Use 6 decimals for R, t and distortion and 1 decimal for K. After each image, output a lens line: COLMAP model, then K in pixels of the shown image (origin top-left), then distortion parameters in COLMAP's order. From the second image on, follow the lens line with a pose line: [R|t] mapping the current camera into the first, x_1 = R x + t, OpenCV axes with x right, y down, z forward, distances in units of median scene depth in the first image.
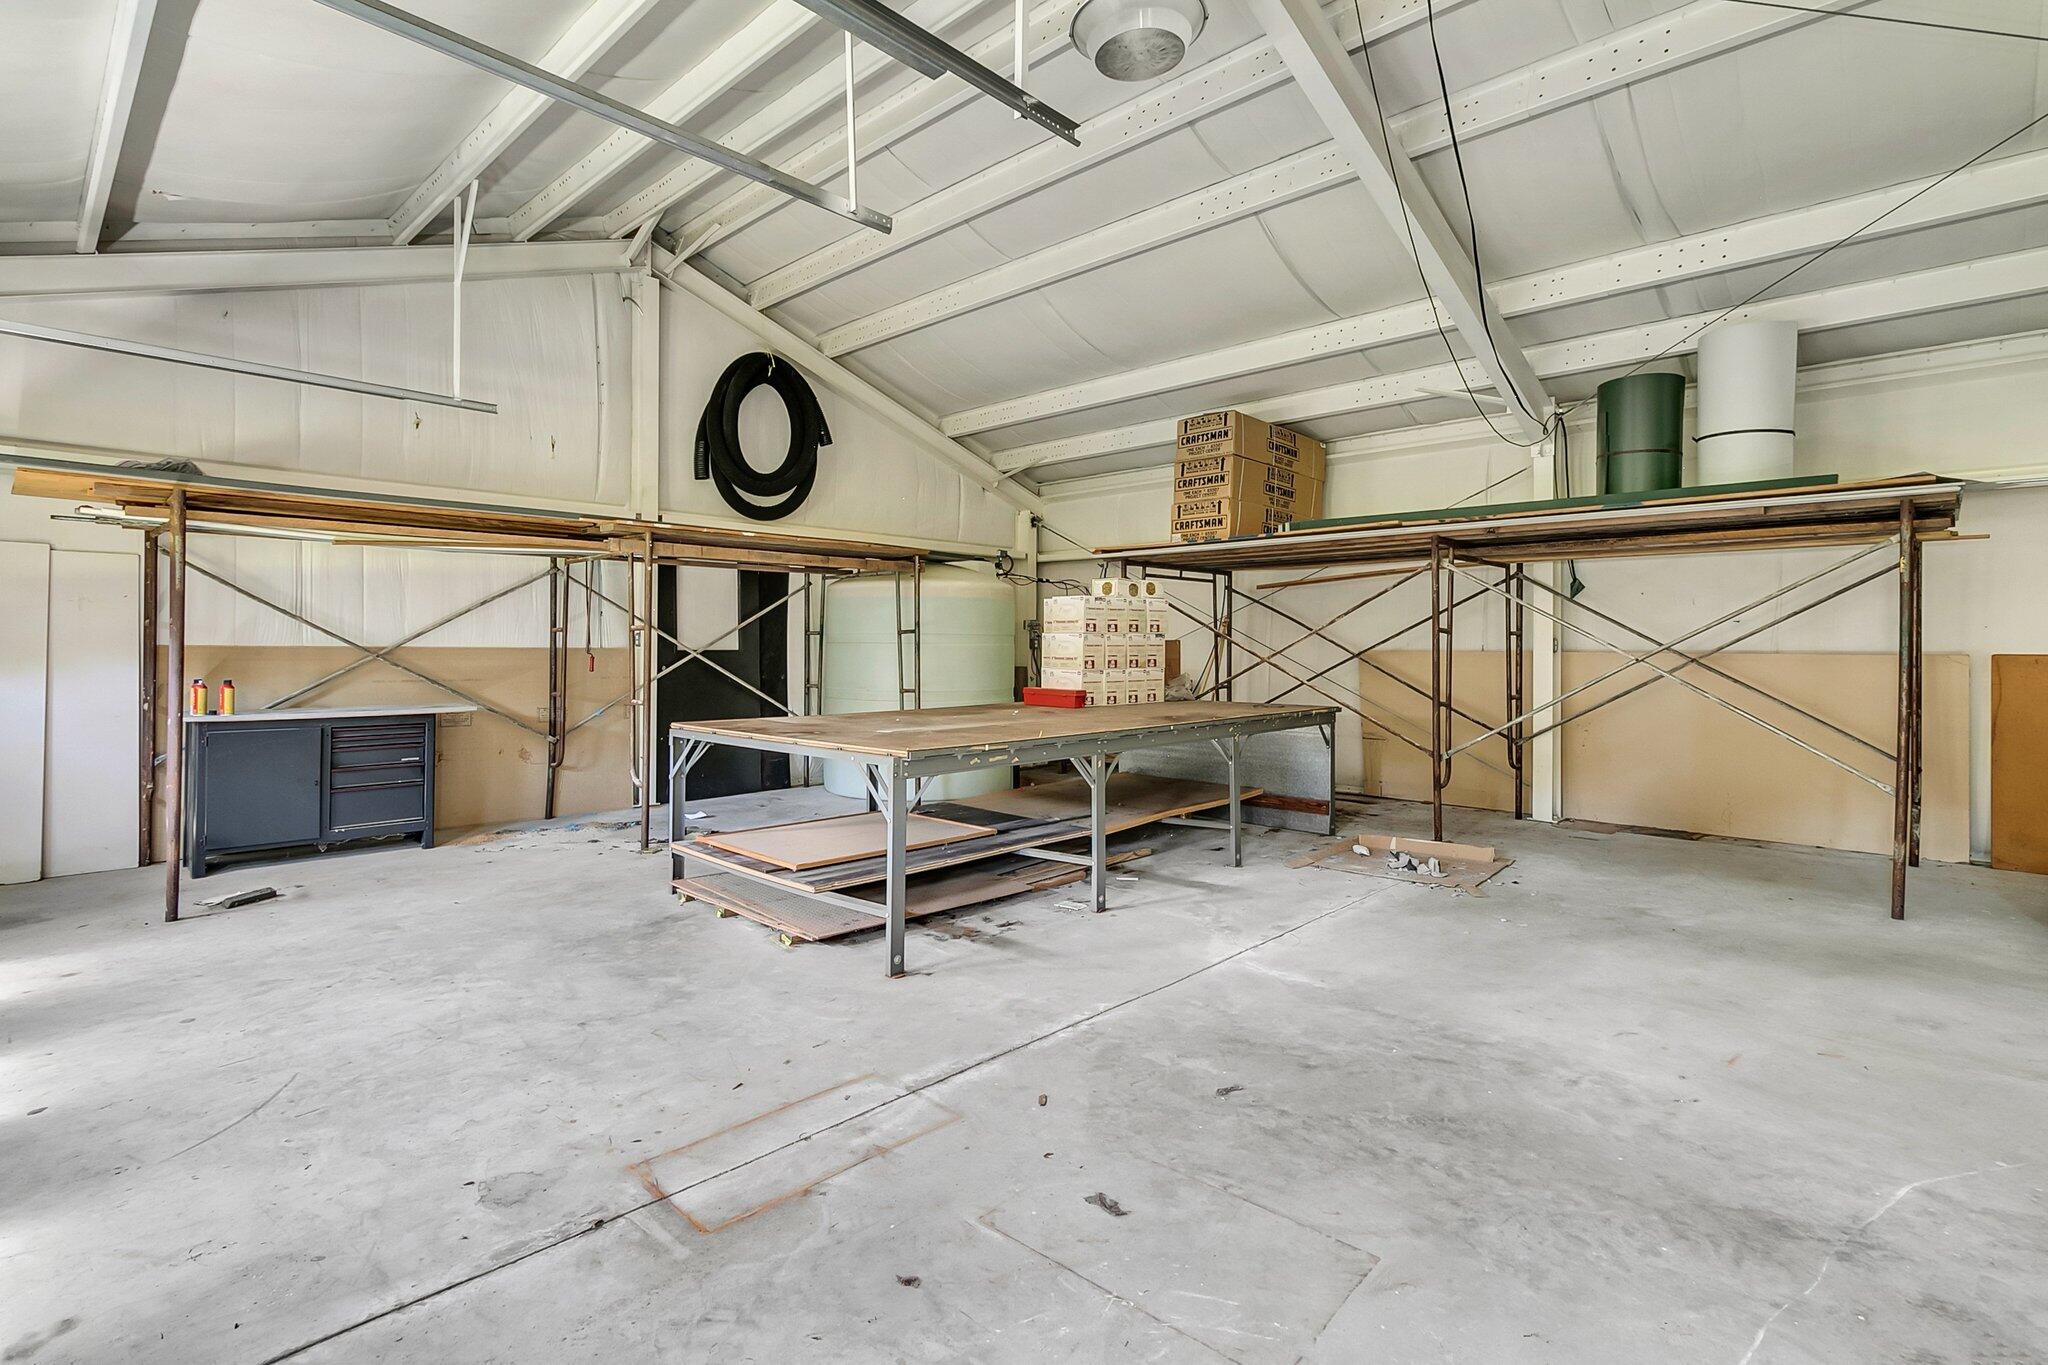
lens RADIAL K [[975.4, 0, 1069.5], [0, 975.4, 643.2], [0, 0, 1]] dist [0.002857, 0.000066]
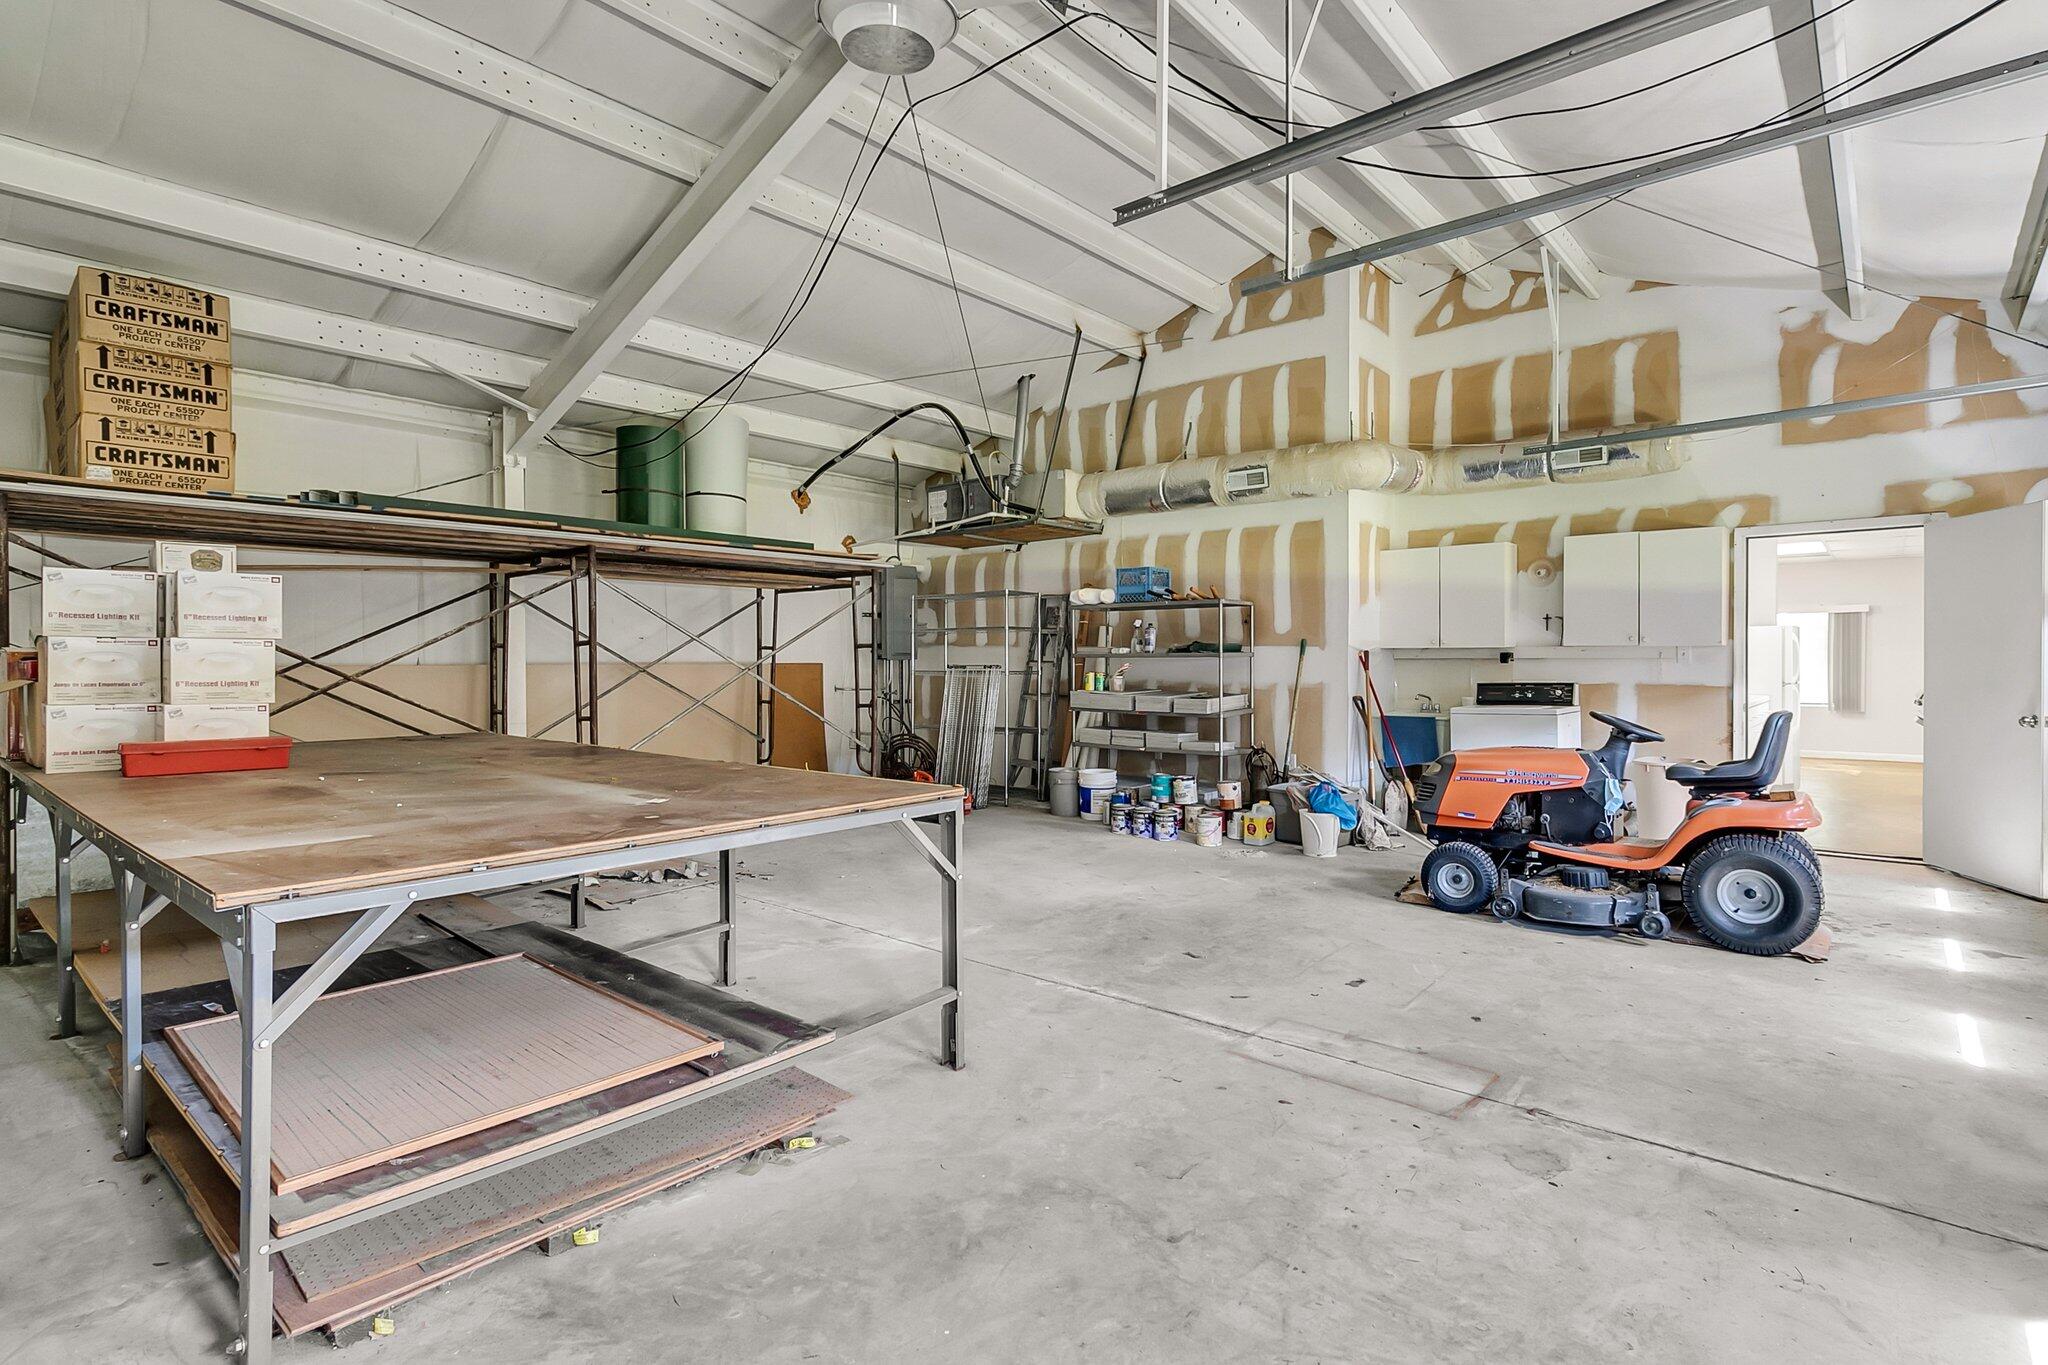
lens RADIAL K [[975.4, 0, 1028.0], [0, 975.4, 670.9], [0, 0, 1]] dist [0.002857, 0.000066]
pose [[-0.016799, -0.014960, 0.999747, -1.291223], [0.000559, 0.999888, 0.014971, 0.000016], [-0.999859, 0.000810, -0.016788, 1.248785]]
